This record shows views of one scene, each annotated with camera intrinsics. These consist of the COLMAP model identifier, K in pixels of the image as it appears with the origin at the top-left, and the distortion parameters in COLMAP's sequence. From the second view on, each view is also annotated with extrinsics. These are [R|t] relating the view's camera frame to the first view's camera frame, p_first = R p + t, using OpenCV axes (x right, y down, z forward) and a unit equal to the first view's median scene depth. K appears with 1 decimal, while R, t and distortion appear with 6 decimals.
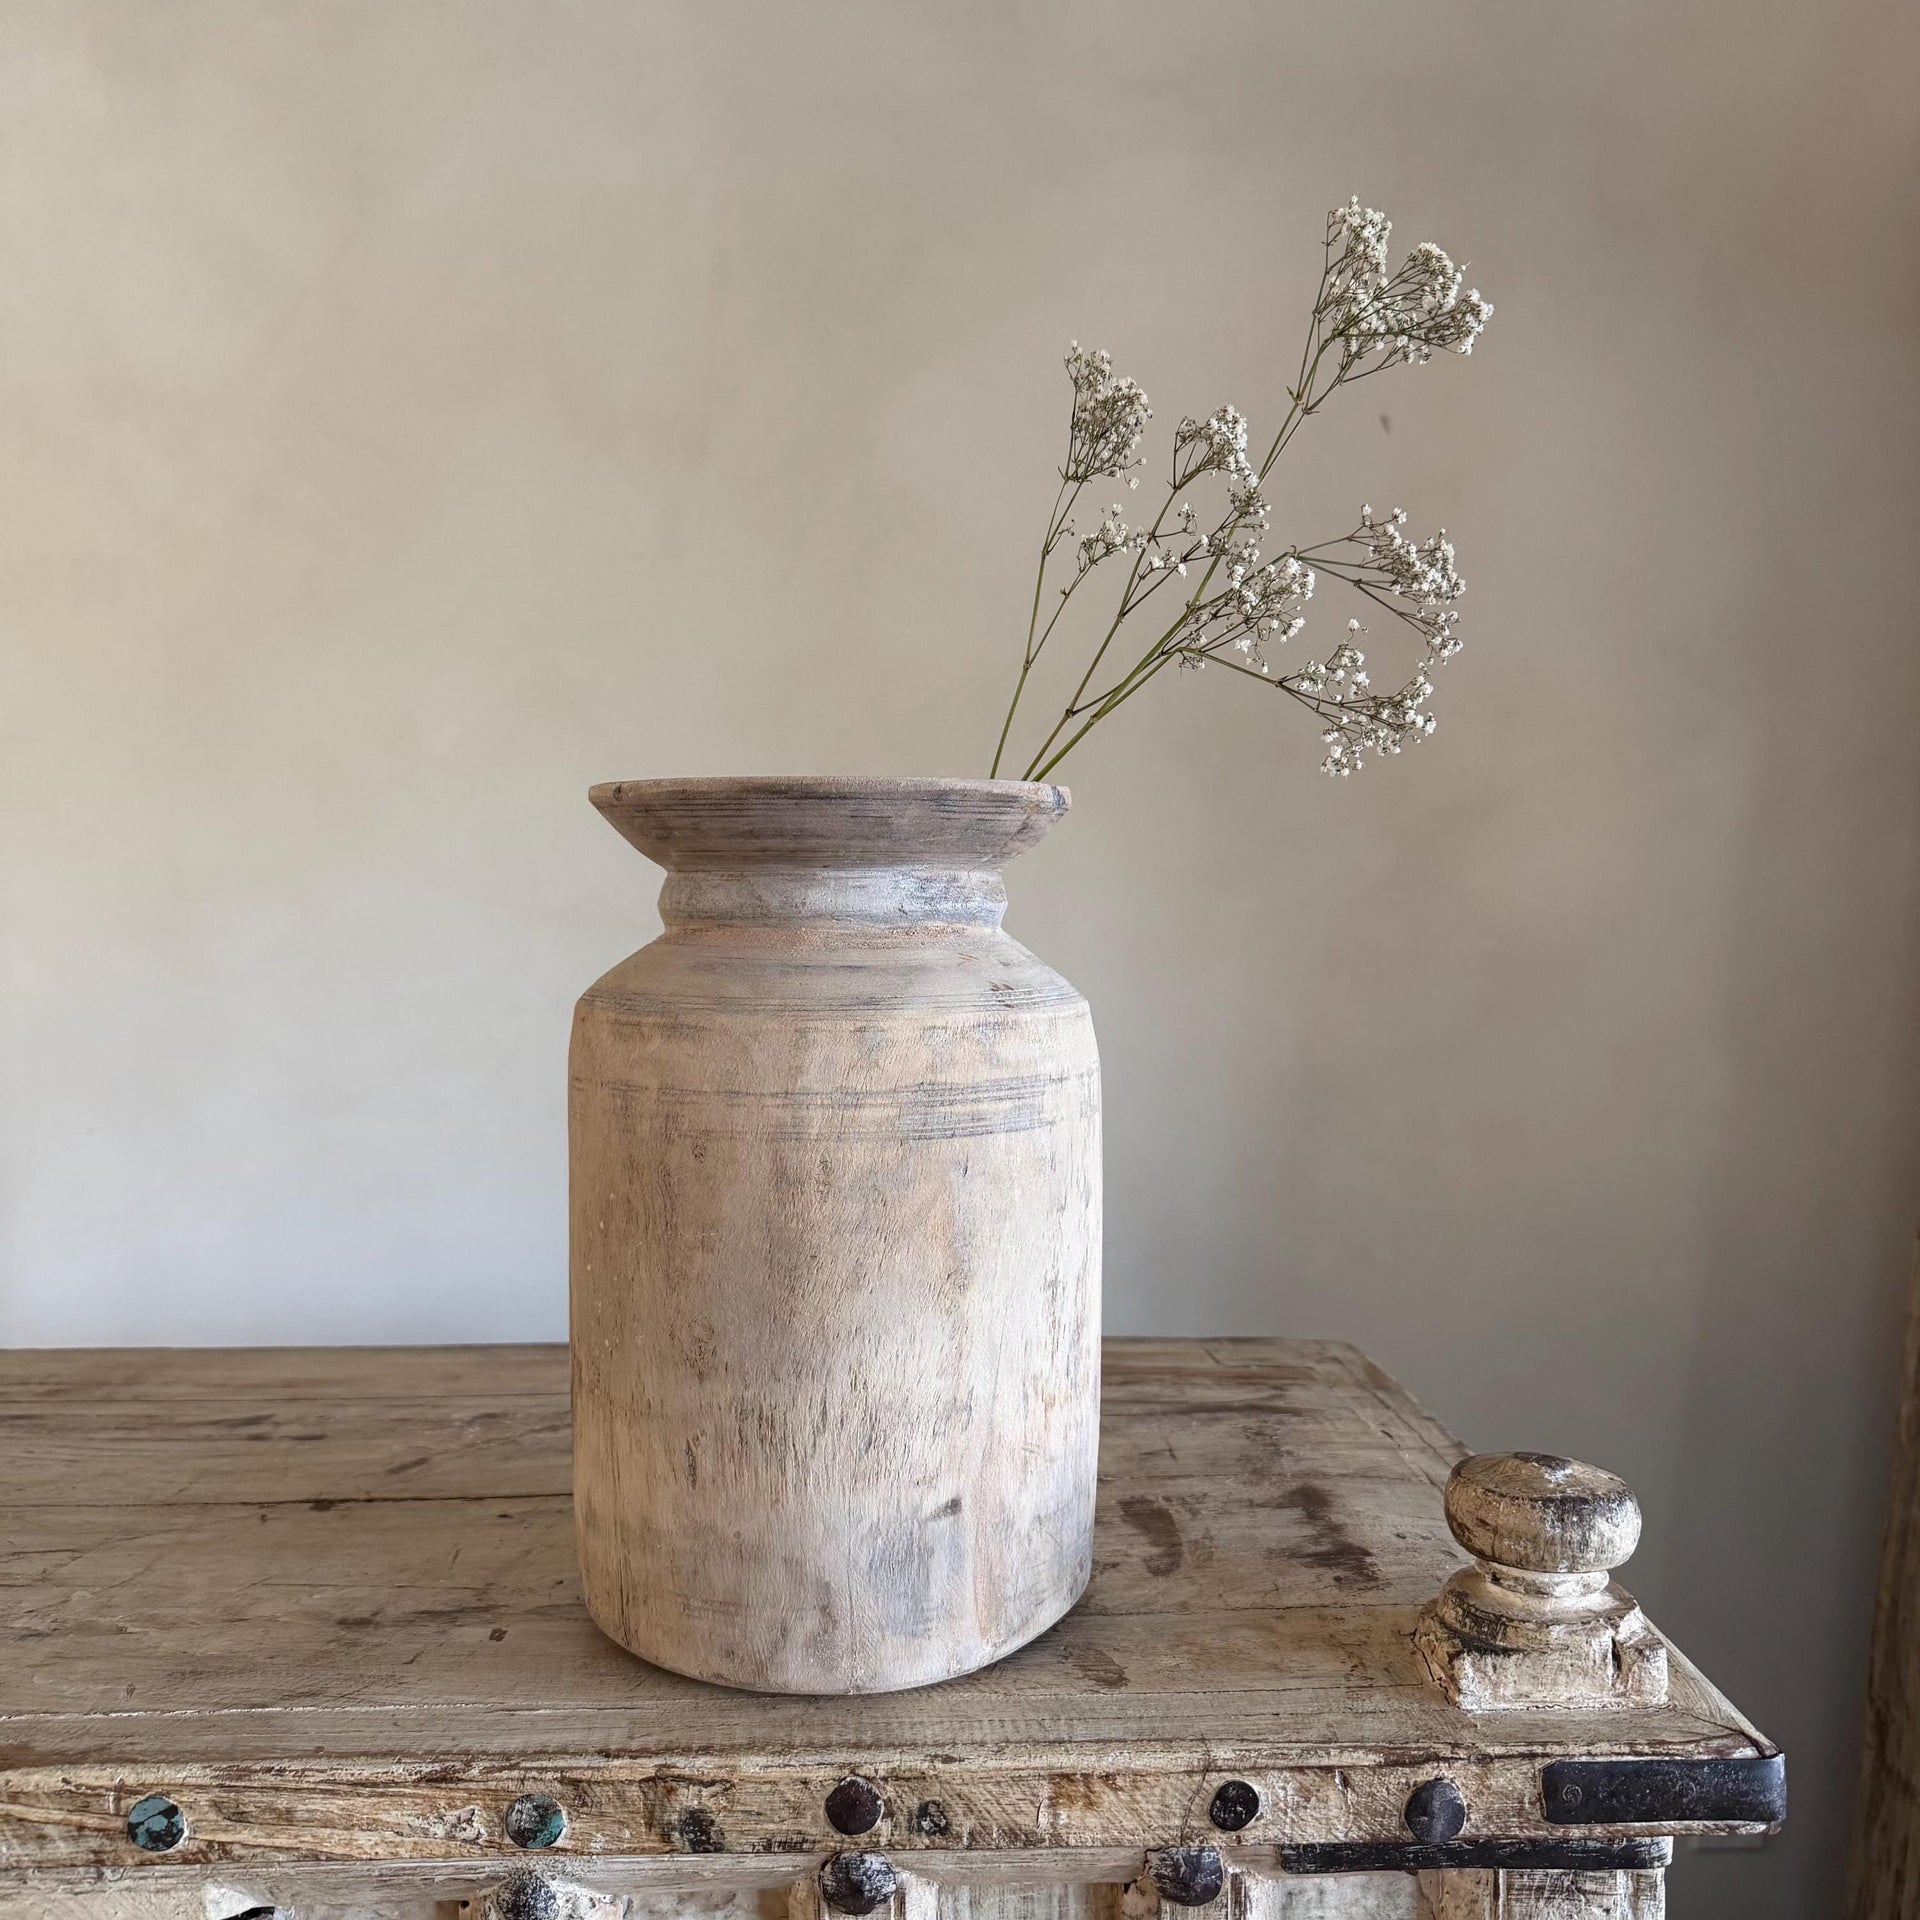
lens RADIAL K [[1874.5, 0, 952.3], [0, 1874.5, 950.1], [0, 0, 1]] dist [-0.010165, 0.000000]
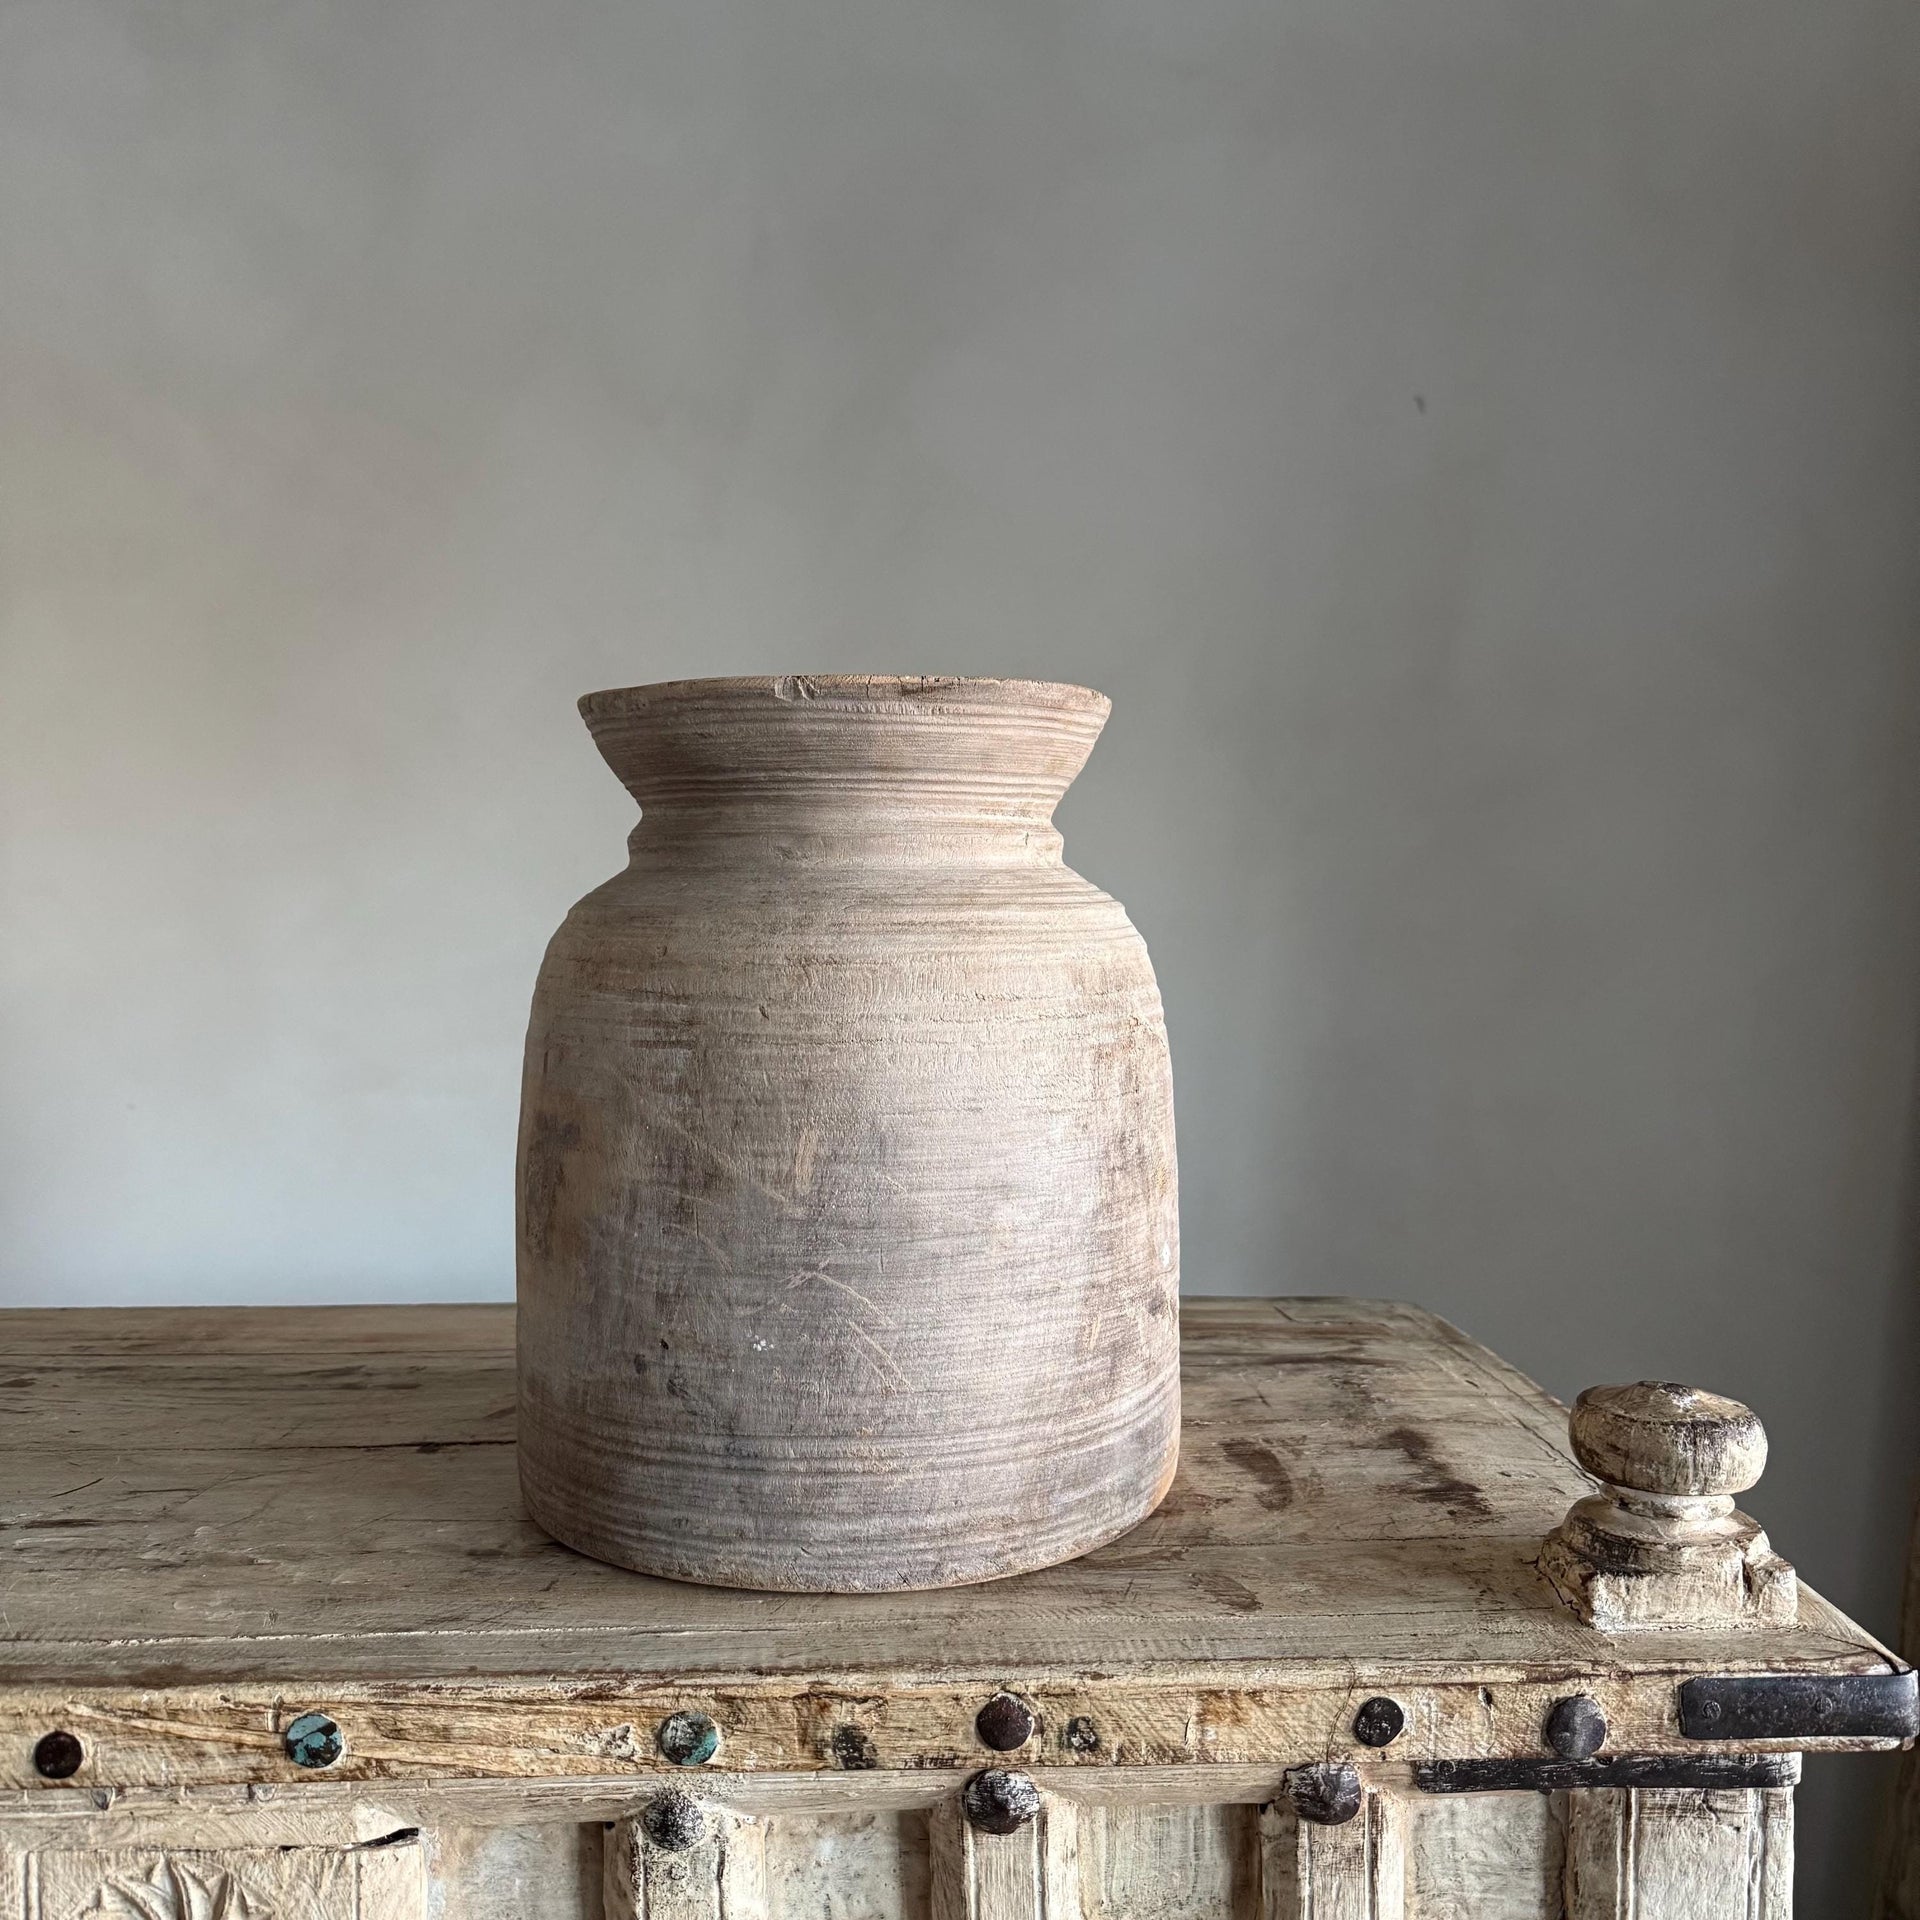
lens RADIAL K [[1874.5, 0, 950.9], [0, 1874.5, 949.5], [0, 0, 1]] dist [-0.010165, 0.000000]
pose [[0.999969, 0.001115, 0.007755, -0.086866], [-0.001111, 0.999999, -0.000479, 0.039249], [-0.007755, 0.000471, 0.999970, -0.010138]]
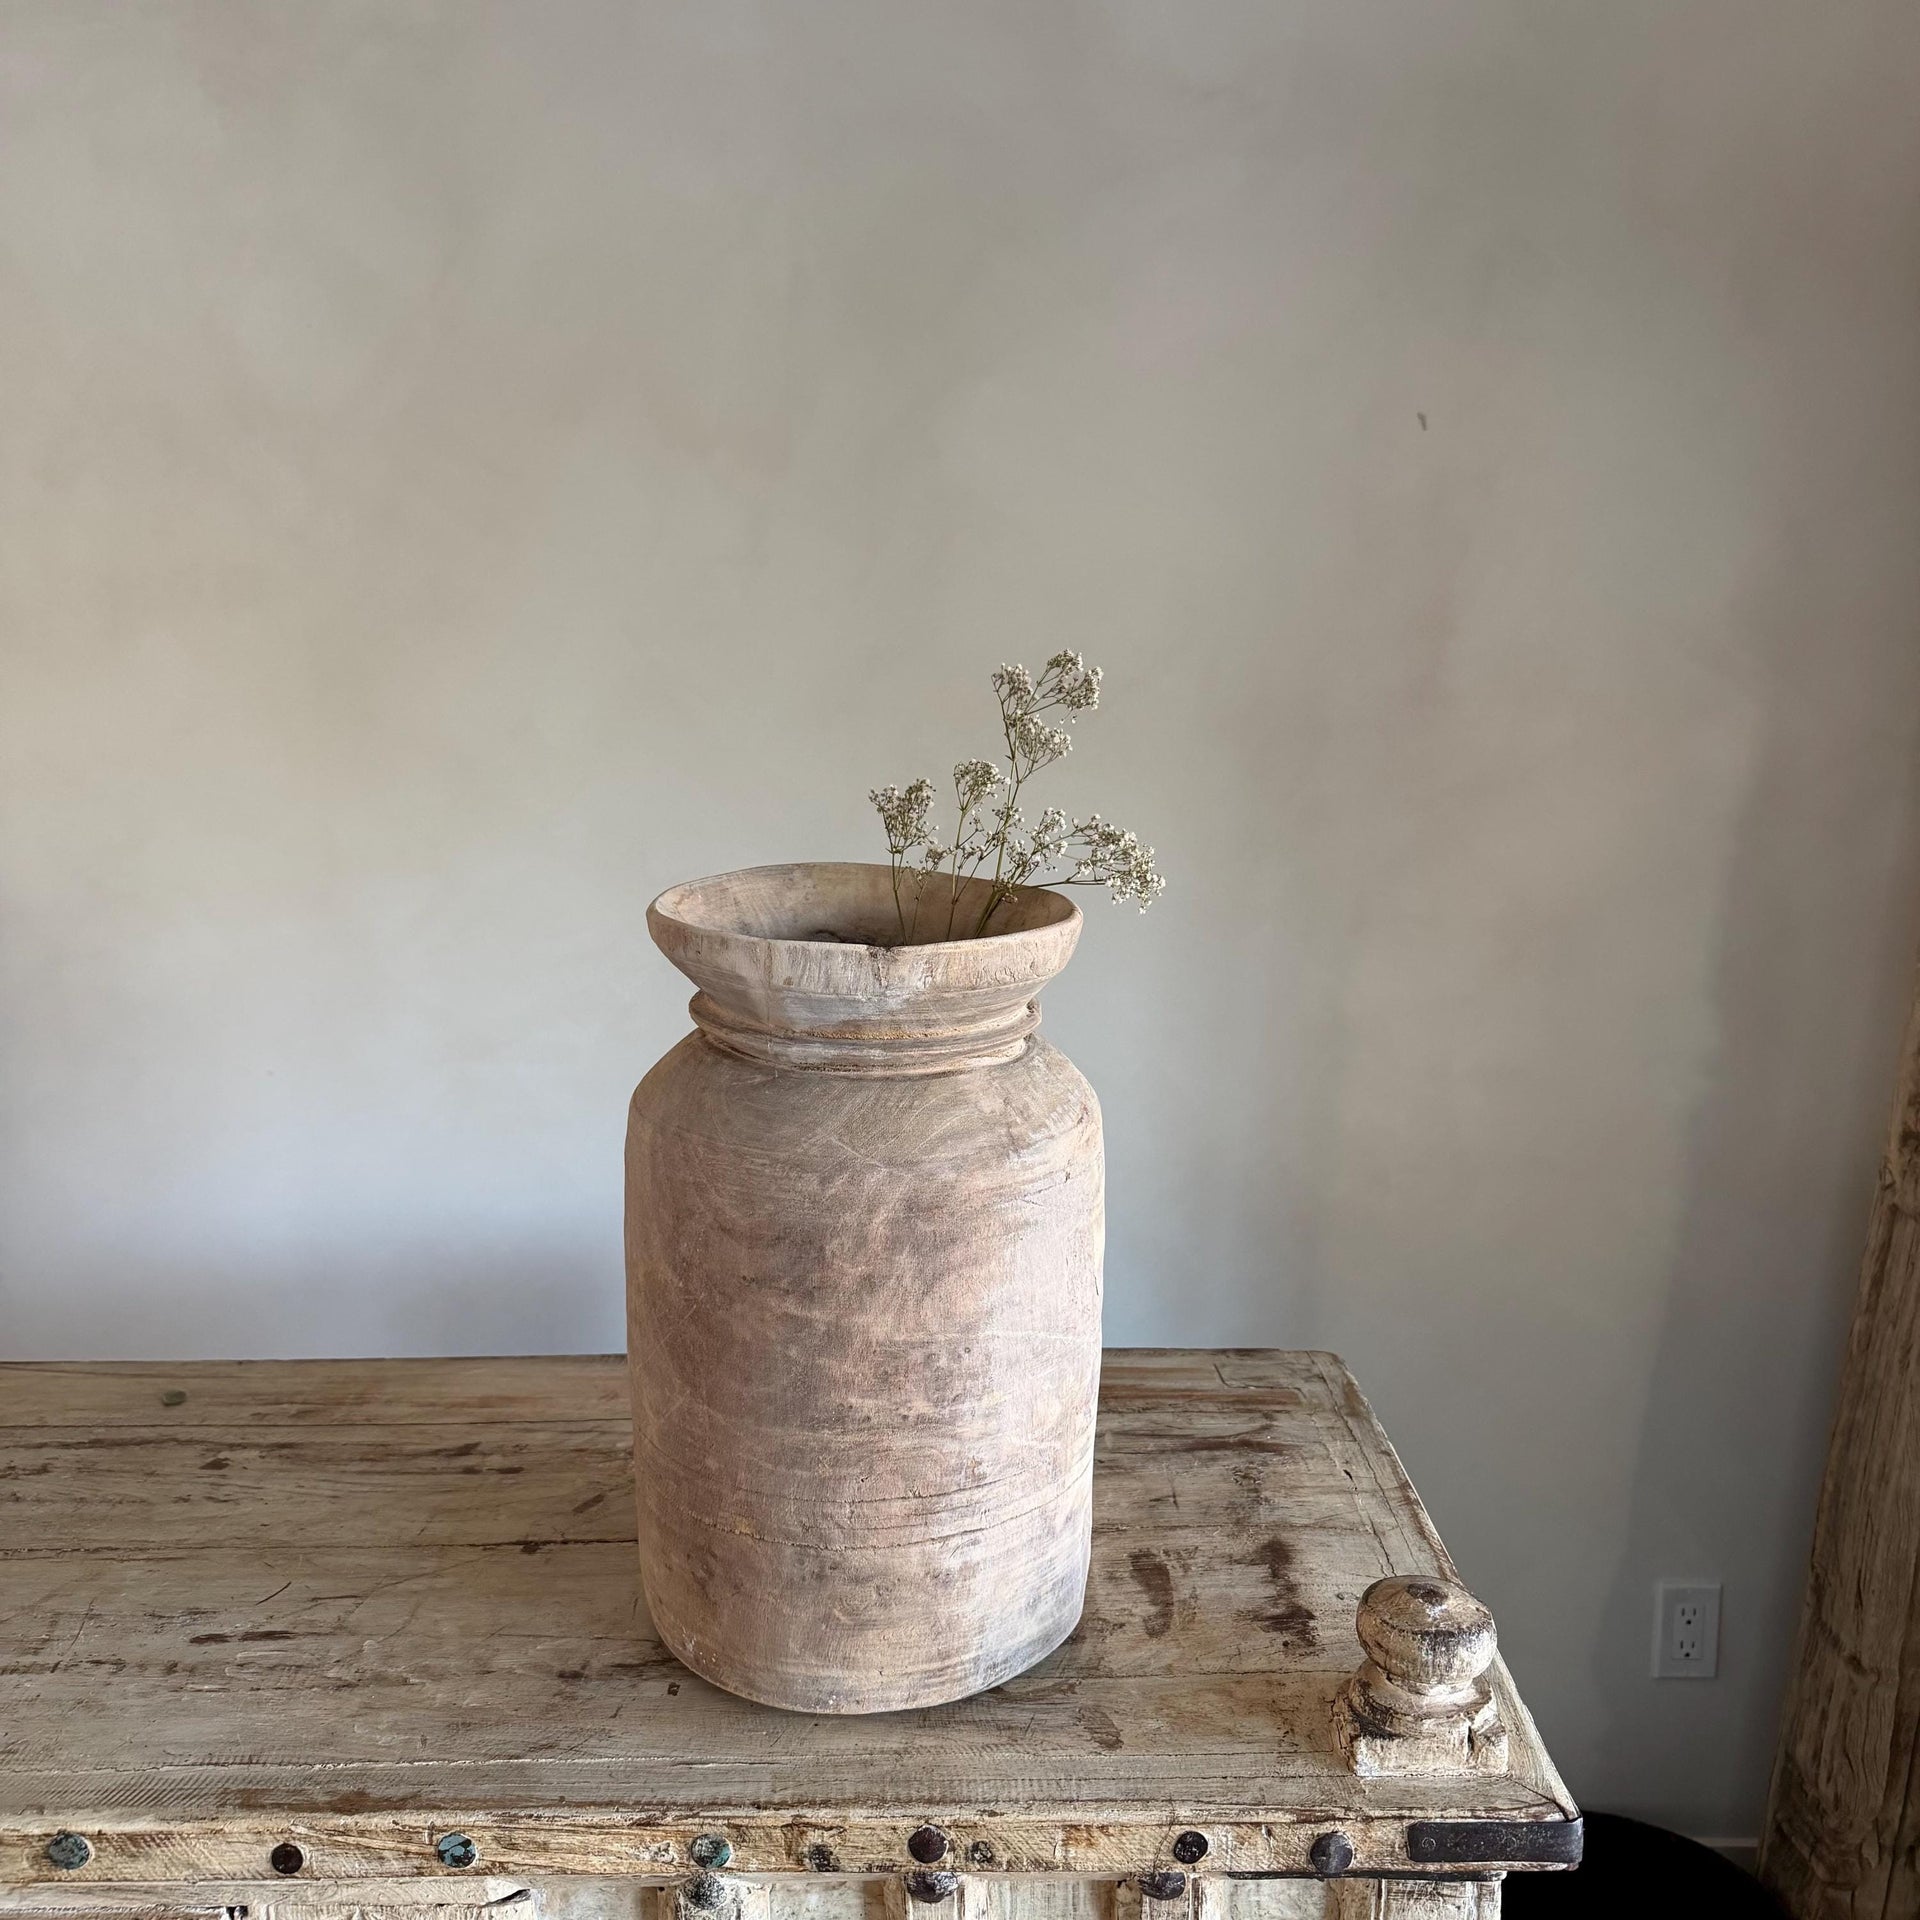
lens RADIAL K [[1874.5, 0, 942.2], [0, 1874.5, 948.7], [0, 0, 1]] dist [-0.010165, 0.000000]
pose [[0.998893, -0.001940, -0.047009, 0.027480], [0.008651, 0.989688, 0.142976, -0.425288], [0.046247, -0.143225, 0.988609, -0.327439]]
